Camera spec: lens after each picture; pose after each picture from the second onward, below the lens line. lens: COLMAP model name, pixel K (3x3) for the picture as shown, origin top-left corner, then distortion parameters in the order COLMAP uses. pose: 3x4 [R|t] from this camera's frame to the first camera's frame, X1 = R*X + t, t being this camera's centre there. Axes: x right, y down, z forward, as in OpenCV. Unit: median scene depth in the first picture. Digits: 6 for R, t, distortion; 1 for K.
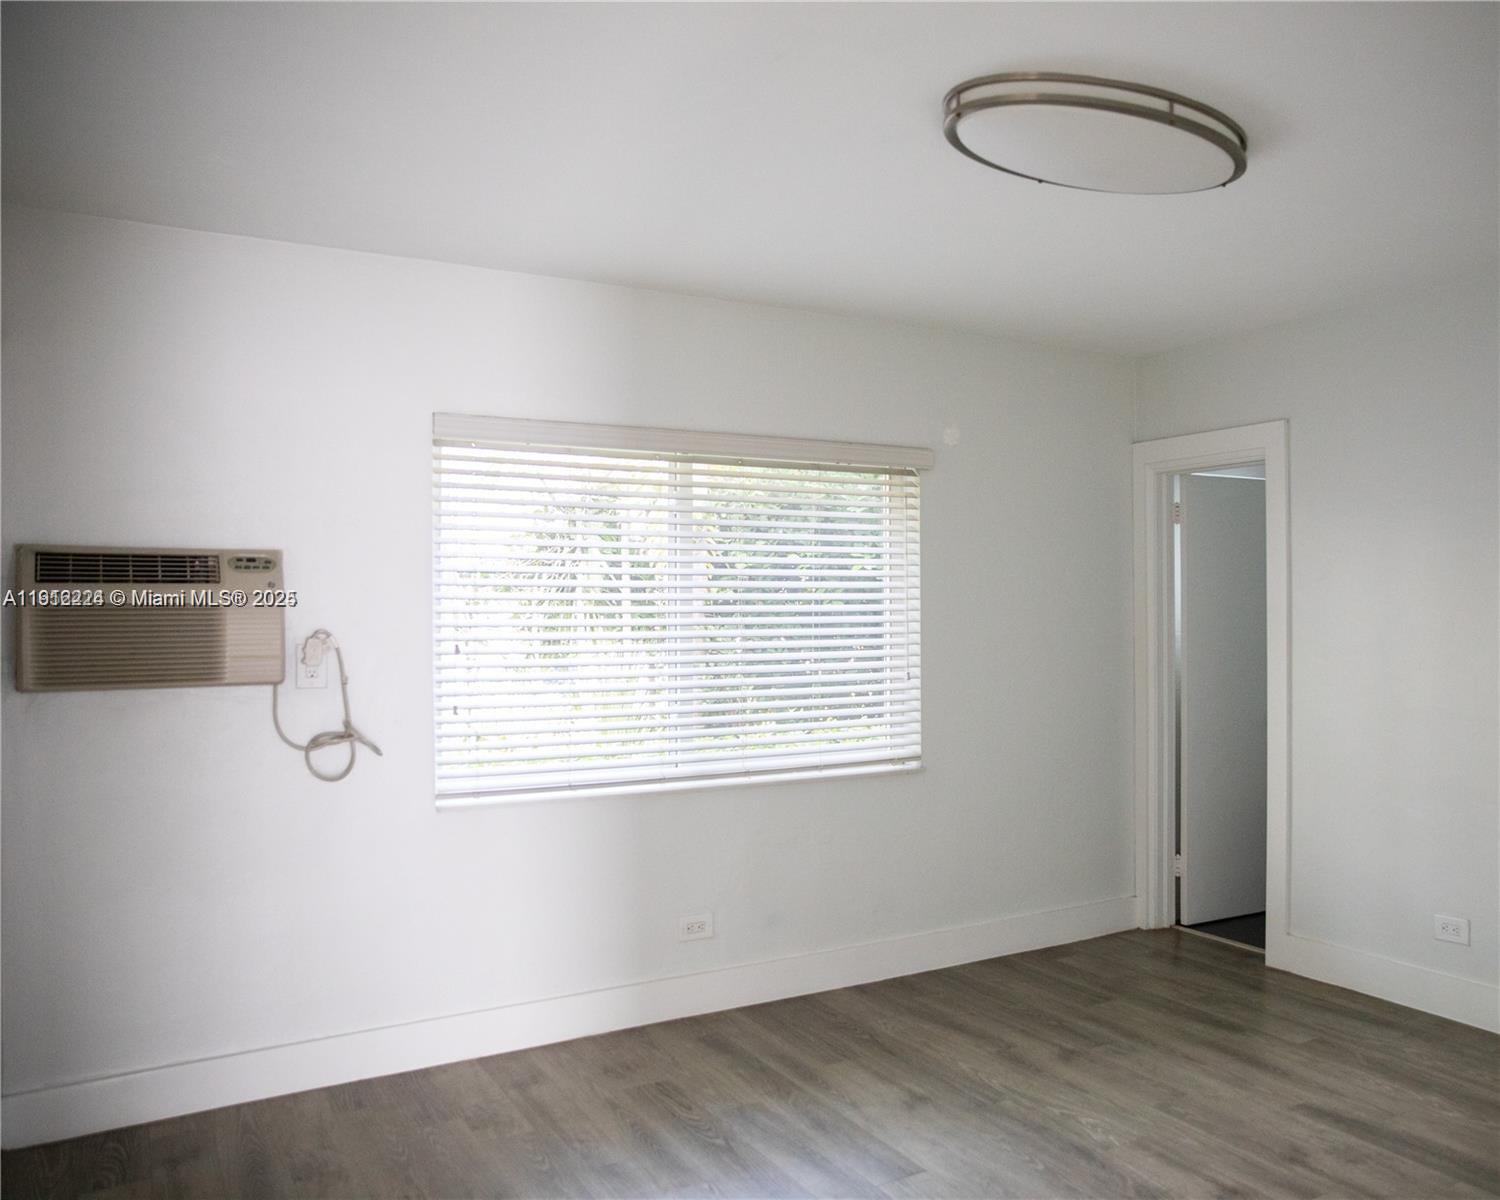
lens RADIAL K [[1247.8, 0, 897.7], [0, 1247.8, 605.2], [0, 0, 1]] dist [-0.066560, 0.054895]
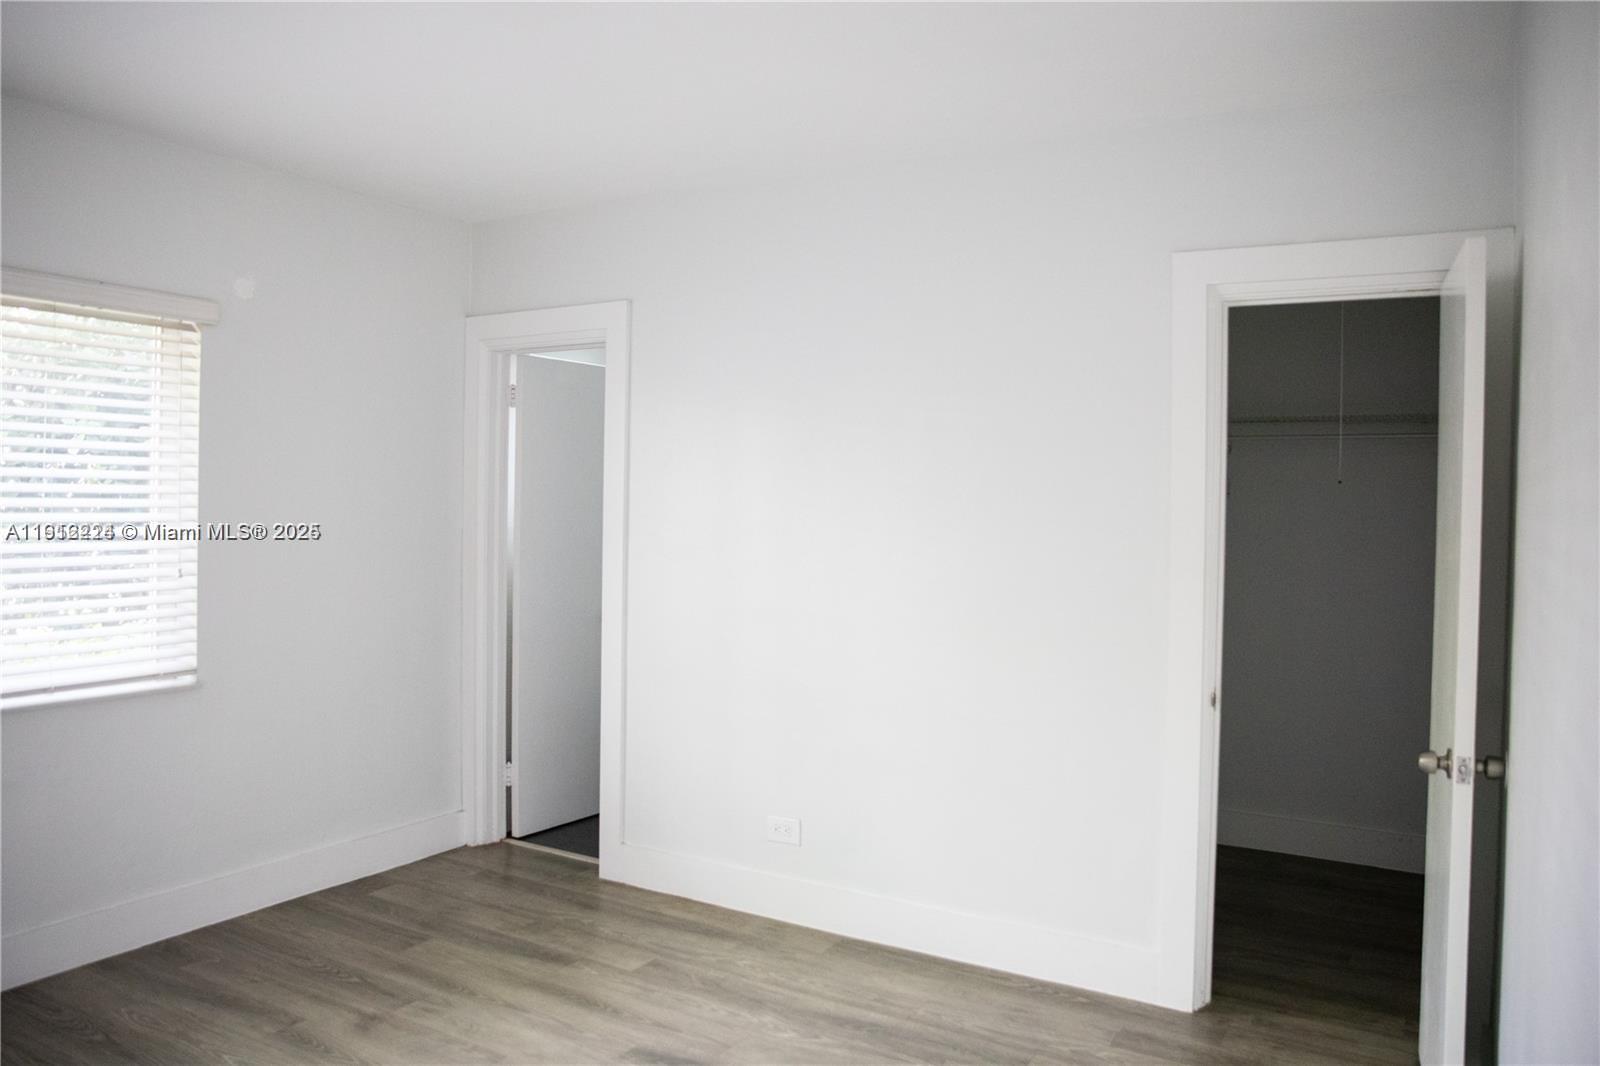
lens RADIAL K [[1167.2, 0, 792.1], [0, 1167.2, 527.6], [0, 0, 1]] dist [-0.072405, 0.019161]
pose [[0.904166, 0.010804, 0.427044, 0.050557], [-0.020521, 0.999624, 0.018159, 0.004740], [-0.426687, -0.025182, 0.904048, 0.144147]]
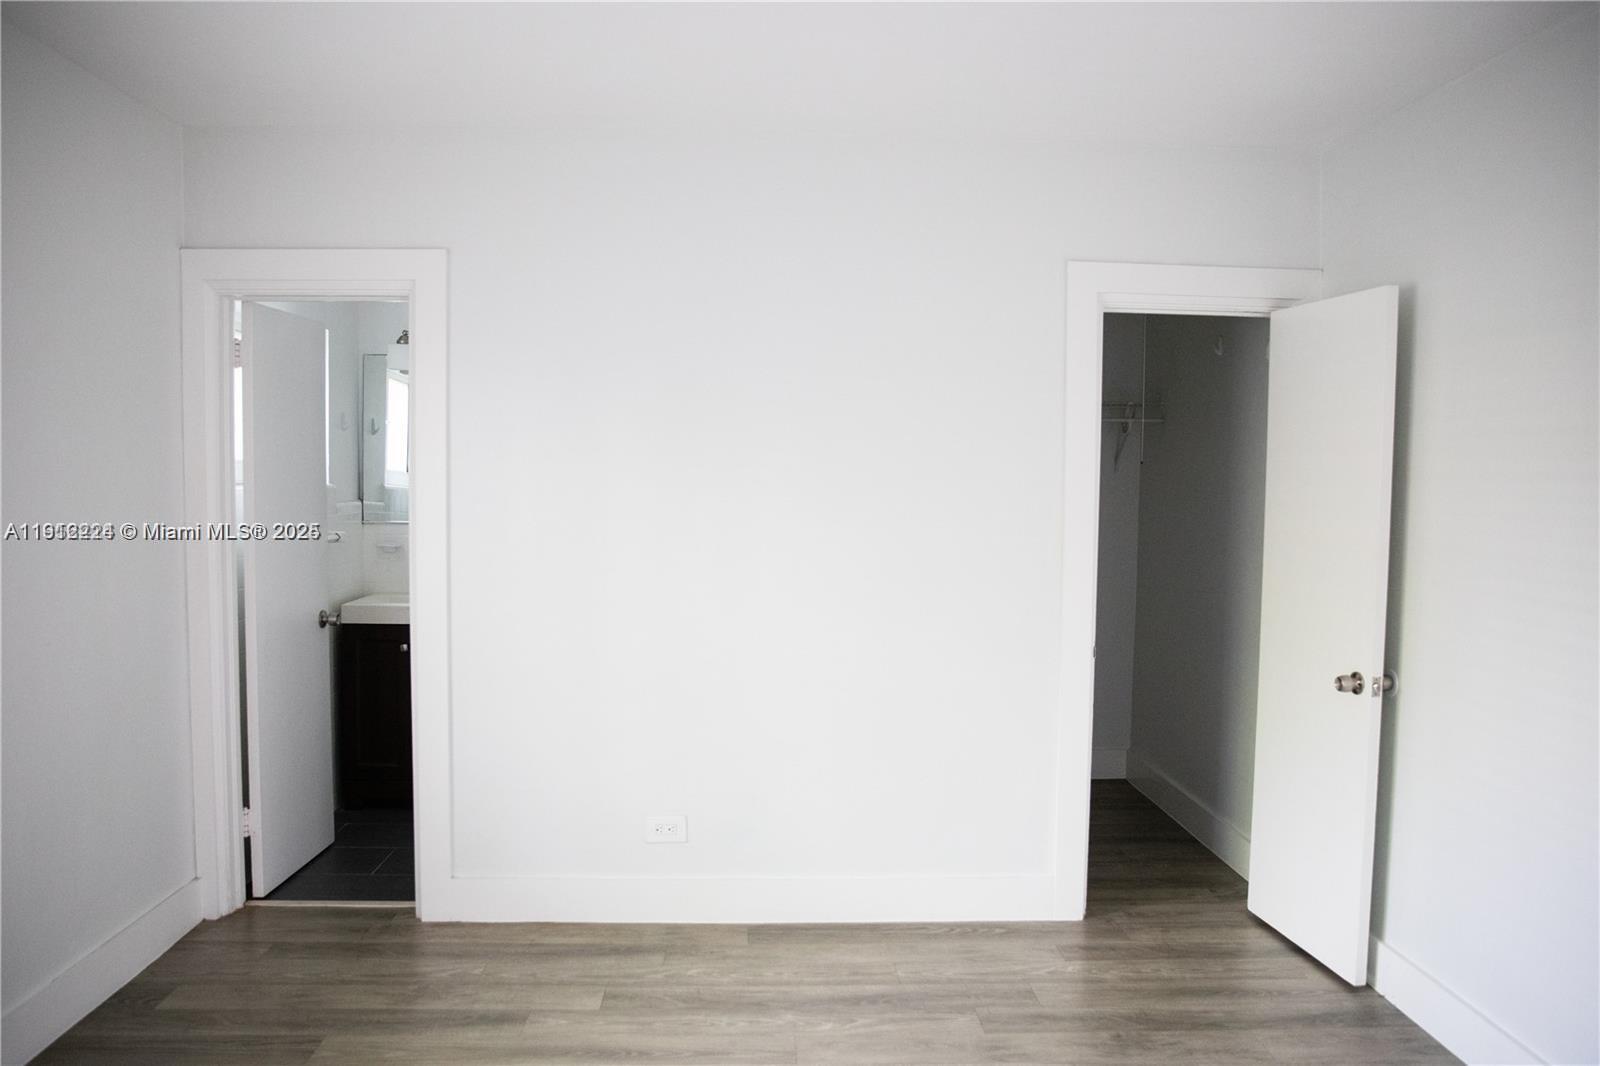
lens RADIAL K [[1167.5, 0, 806.8], [0, 1167.5, 539.0], [0, 0, 1]] dist [-0.073368, 0.042724]
pose [[0.524005, -0.038755, 0.850833, -0.206846], [-0.010309, 0.998602, 0.051835, -0.002728], [-0.851653, -0.035933, 0.522874, 0.398747]]
